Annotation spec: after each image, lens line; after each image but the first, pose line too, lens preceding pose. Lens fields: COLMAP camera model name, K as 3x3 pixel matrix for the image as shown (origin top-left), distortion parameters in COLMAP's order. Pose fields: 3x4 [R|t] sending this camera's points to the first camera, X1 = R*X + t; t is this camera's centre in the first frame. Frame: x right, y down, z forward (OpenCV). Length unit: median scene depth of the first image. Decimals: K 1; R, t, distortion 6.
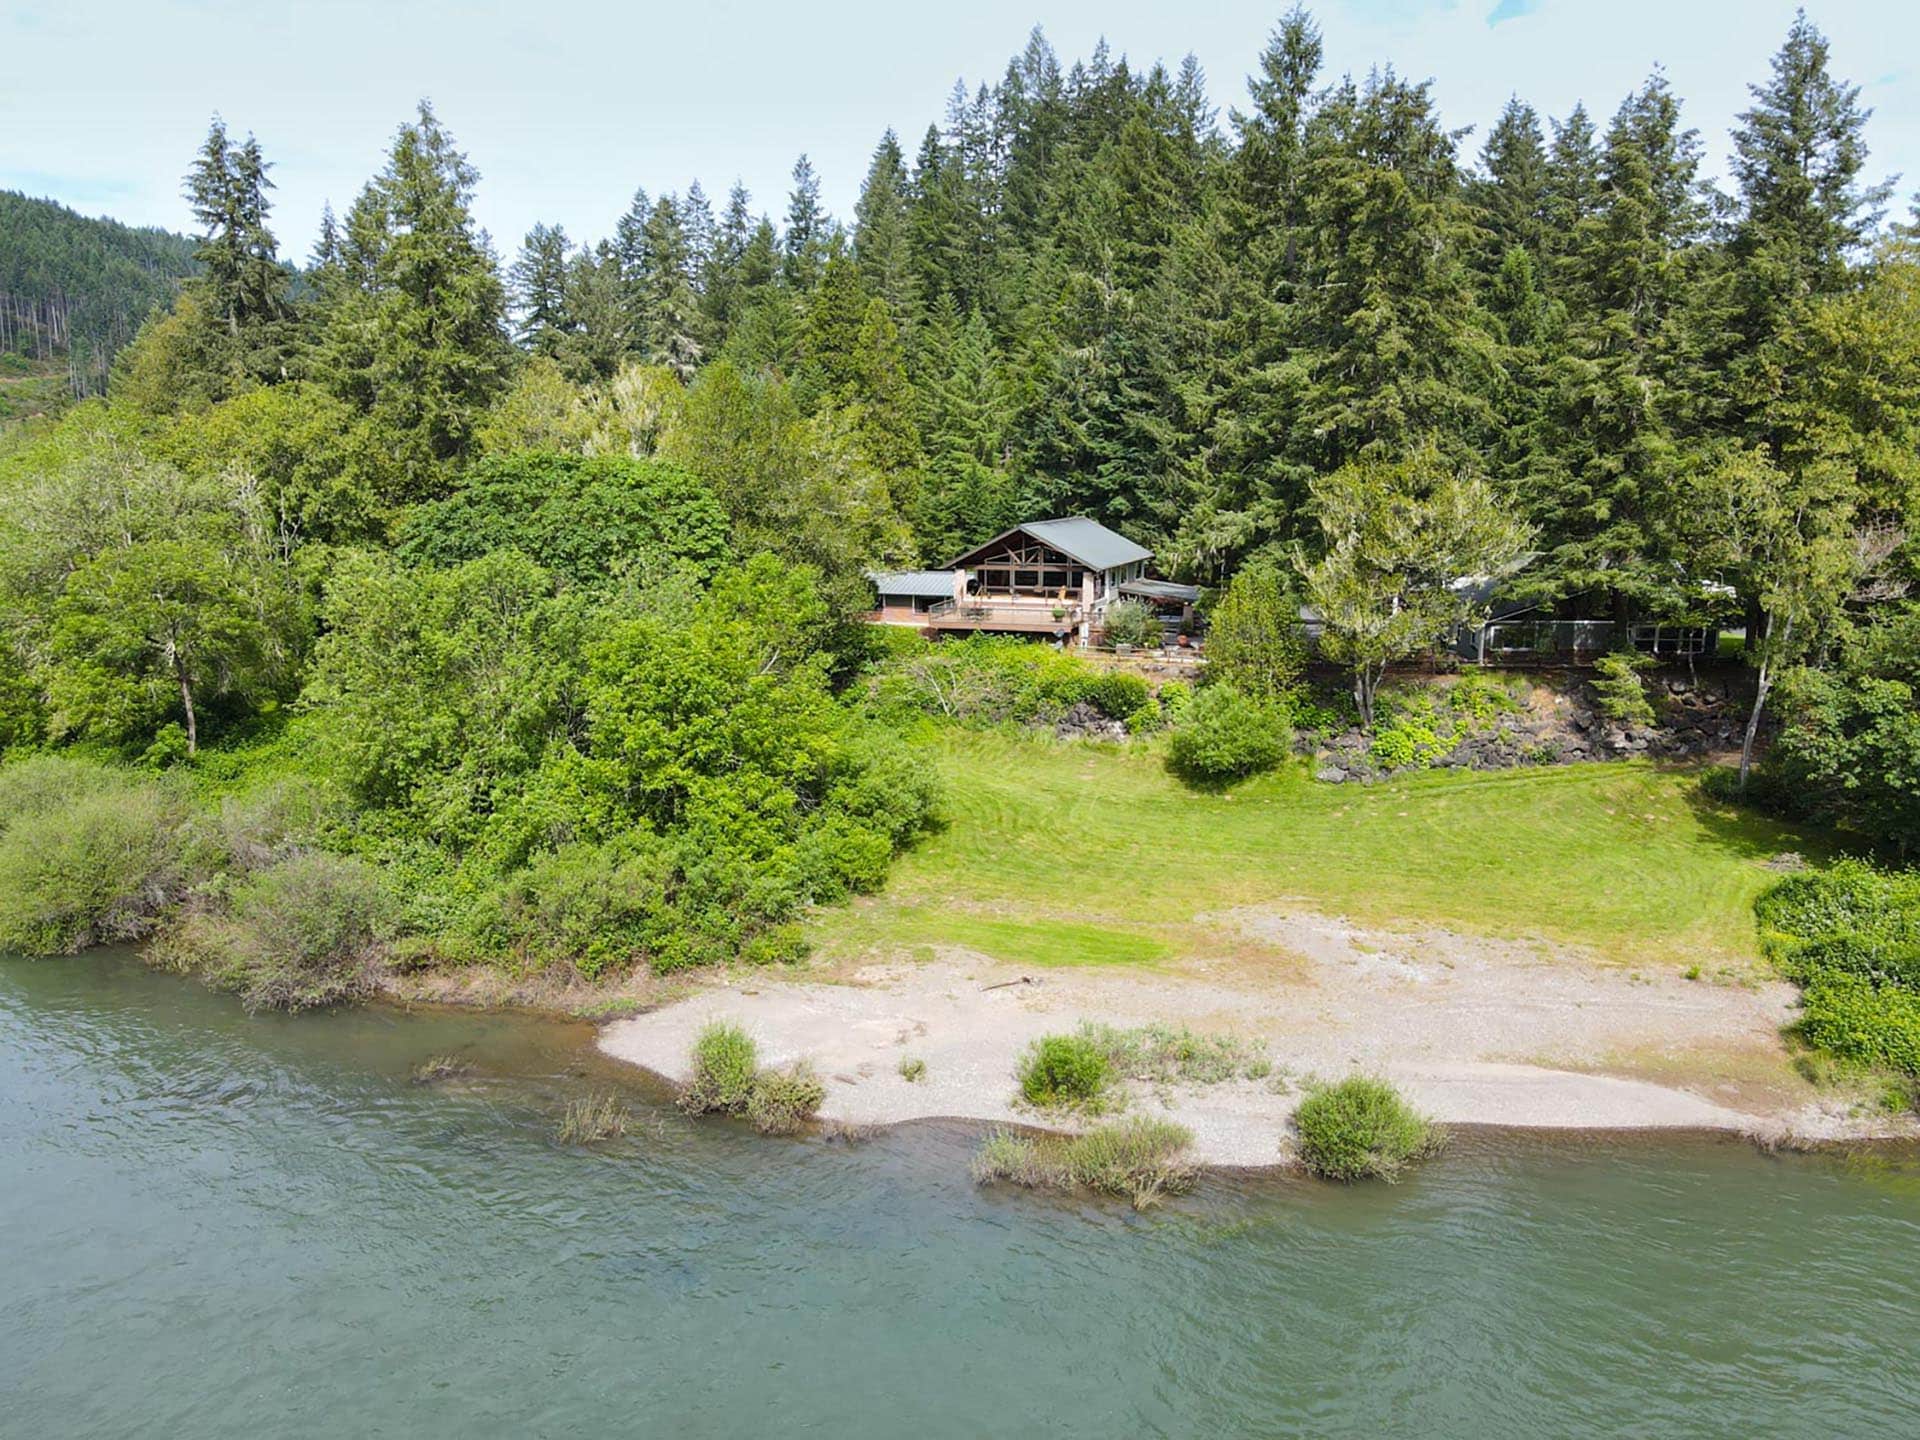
lens RADIAL K [[1496.0, 0, 953.4], [0, 1496.0, 715.9], [0, 0, 1]] dist [-0.032699, 0.091266]
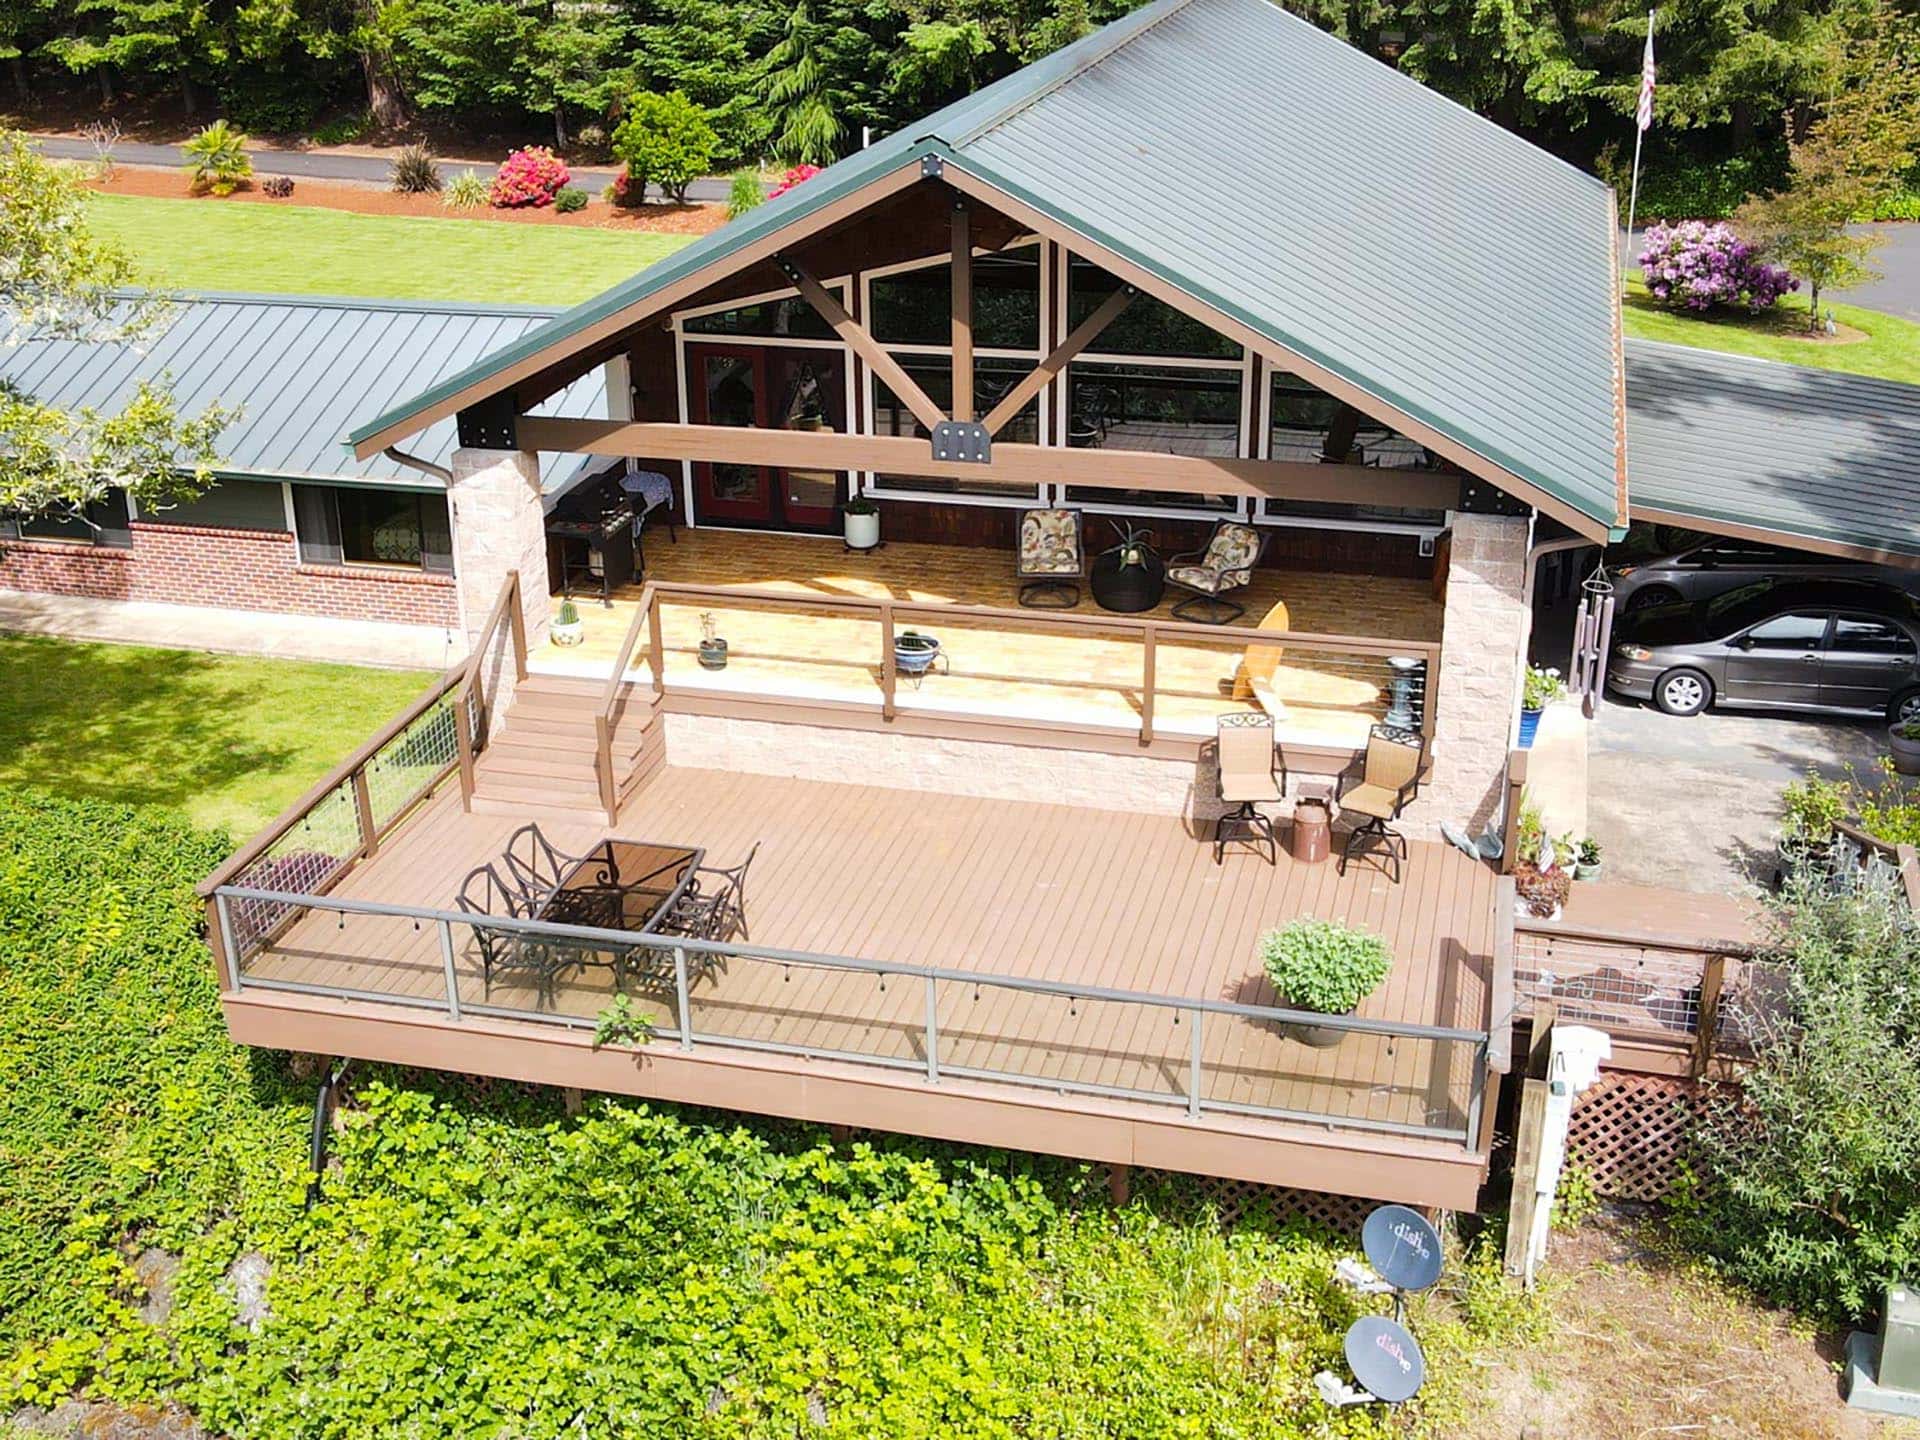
lens RADIAL K [[2273.5, 0, 956.5], [0, 2273.5, 722.6], [0, 0, 1]] dist [-0.008254, 0.044018]
pose [[0.993542, -0.052174, 0.100762, 0.018233], [0.027435, 0.972125, 0.232851, -0.091335], [-0.110102, -0.228583, 0.967278, 0.595374]]
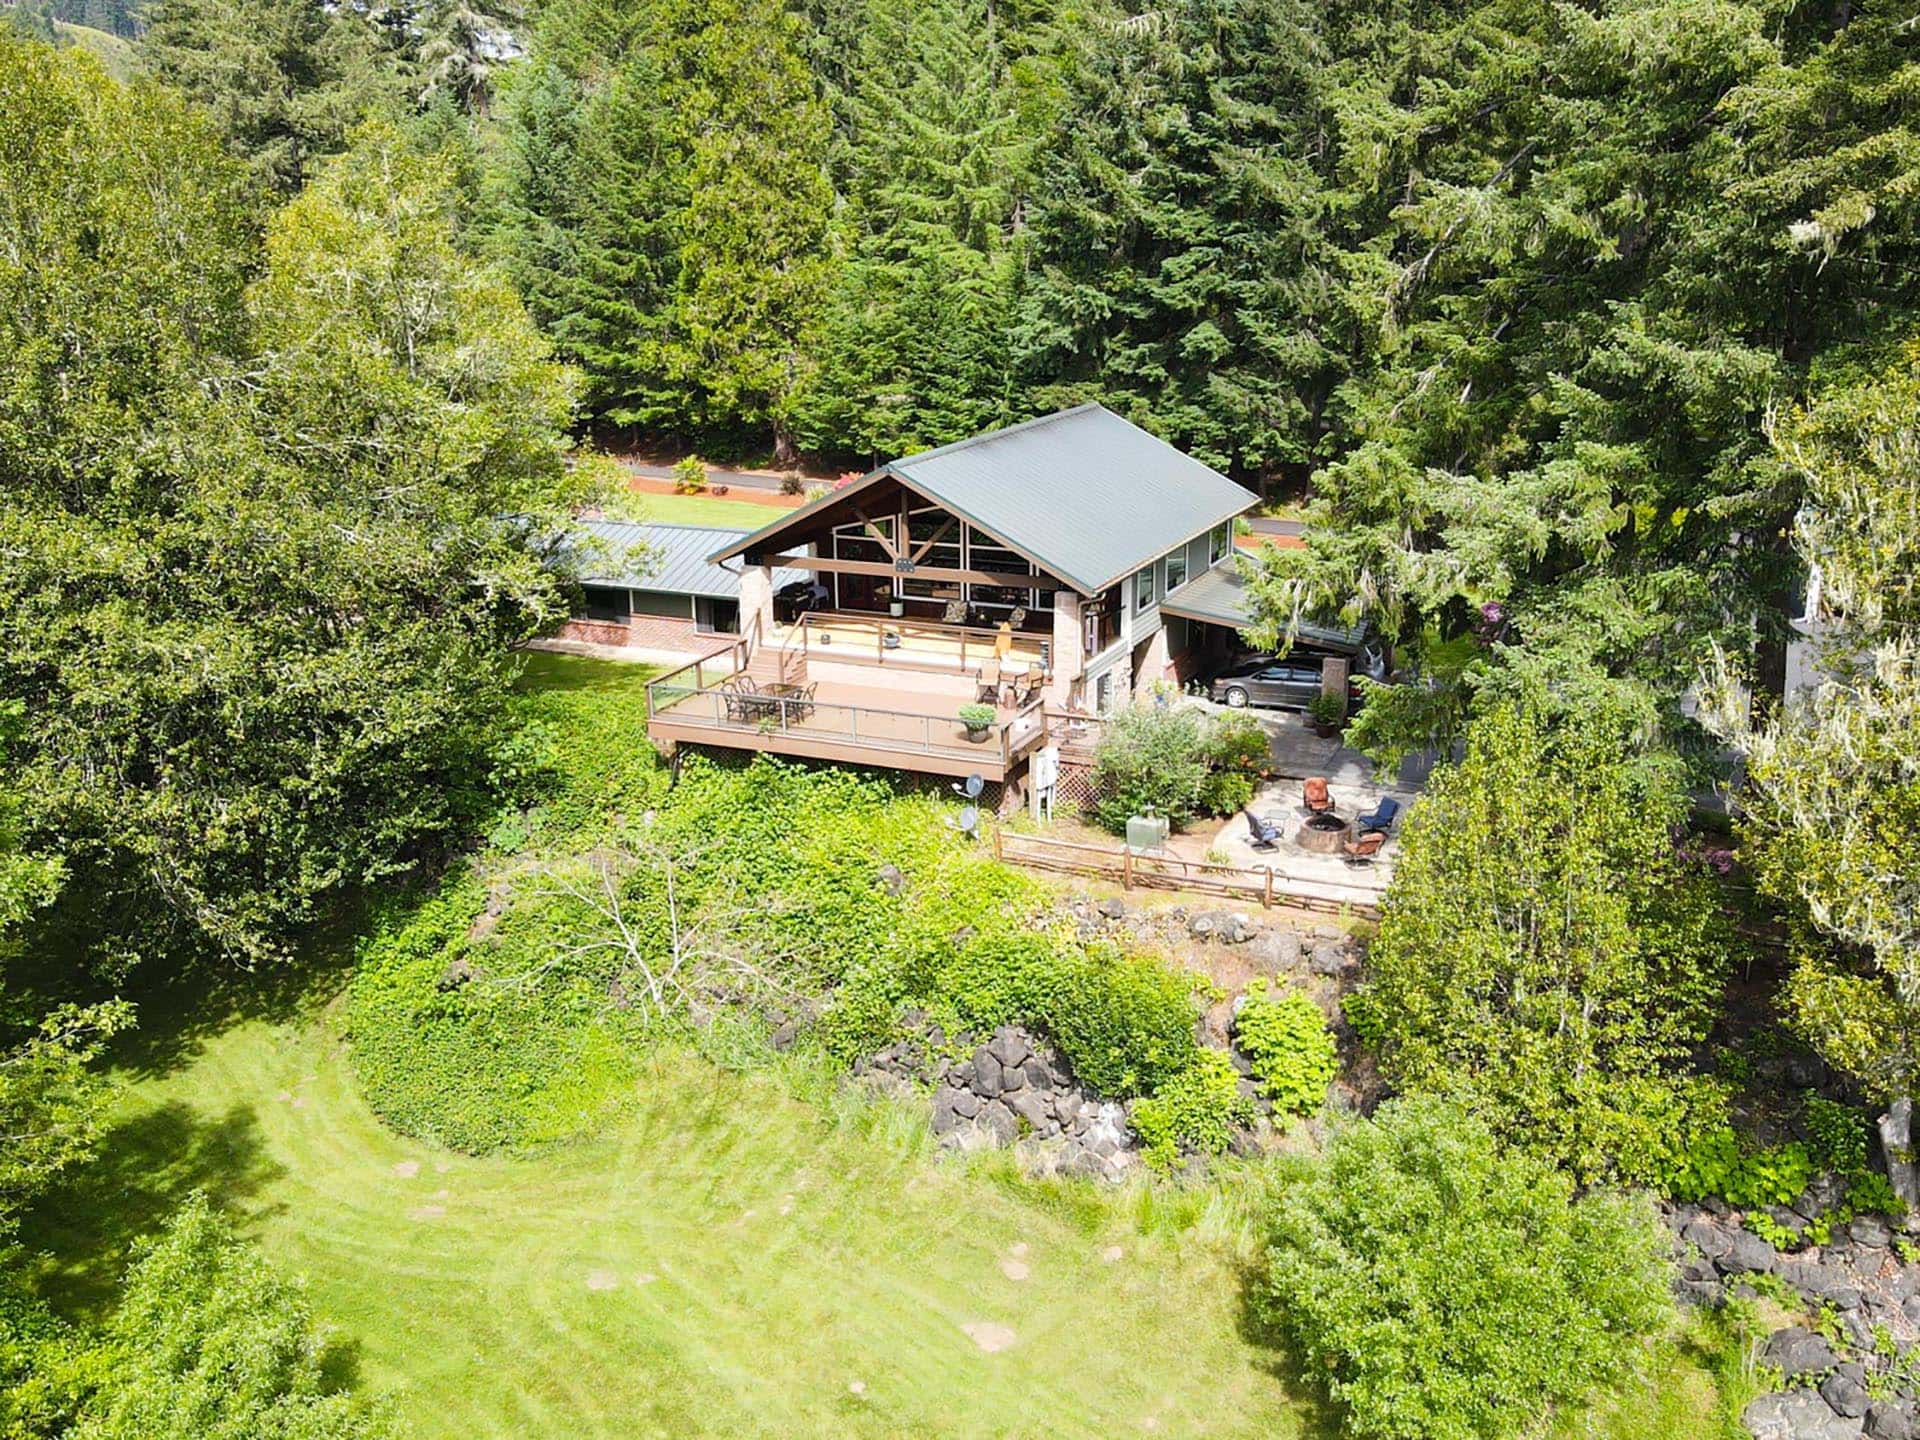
lens RADIAL K [[1792.4, 0, 963.7], [0, 1792.4, 690.4], [0, 0, 1]] dist [0.005487, 0.021611]
pose [[0.998591, 0.009761, -0.052166, 0.063943], [-0.004611, 0.995182, 0.097937, -0.084468], [0.052871, -0.097558, 0.993824, 0.397674]]
